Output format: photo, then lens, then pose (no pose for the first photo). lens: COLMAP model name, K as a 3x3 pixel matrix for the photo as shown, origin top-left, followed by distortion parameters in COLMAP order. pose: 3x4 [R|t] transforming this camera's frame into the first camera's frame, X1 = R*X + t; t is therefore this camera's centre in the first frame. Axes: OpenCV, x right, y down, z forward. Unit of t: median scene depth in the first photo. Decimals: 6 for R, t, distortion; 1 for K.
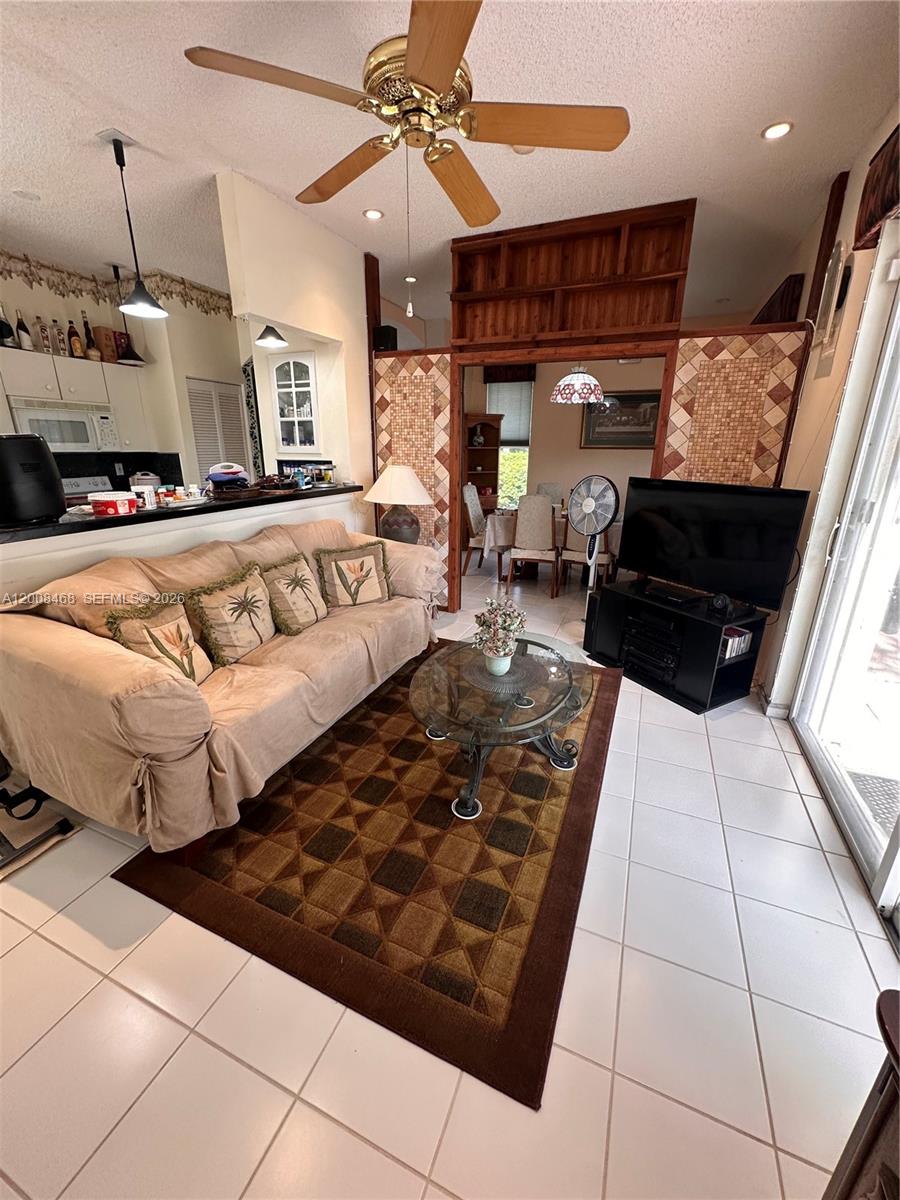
lens RADIAL K [[481.0, 0, 456.3], [0, 481.0, 602.8], [0, 0, 1]] dist [-0.006737, 0.000712]
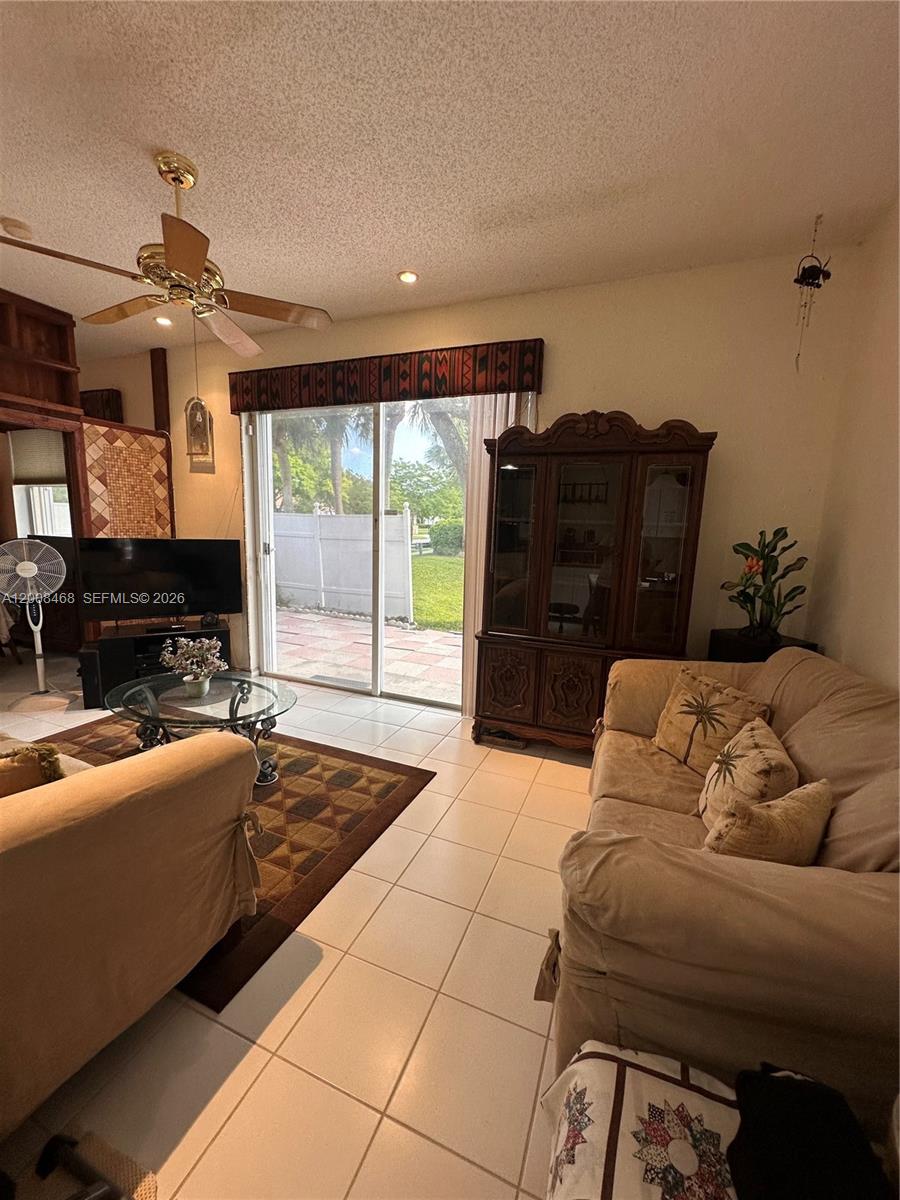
lens RADIAL K [[481.0, 0, 456.4], [0, 481.0, 603.2], [0, 0, 1]] dist [-0.006737, 0.000712]
pose [[-0.025264, -0.168292, 0.985413, -0.842170], [0.283139, 0.944160, 0.168506, -0.071683], [-0.958746, 0.283266, 0.023797, 0.226580]]
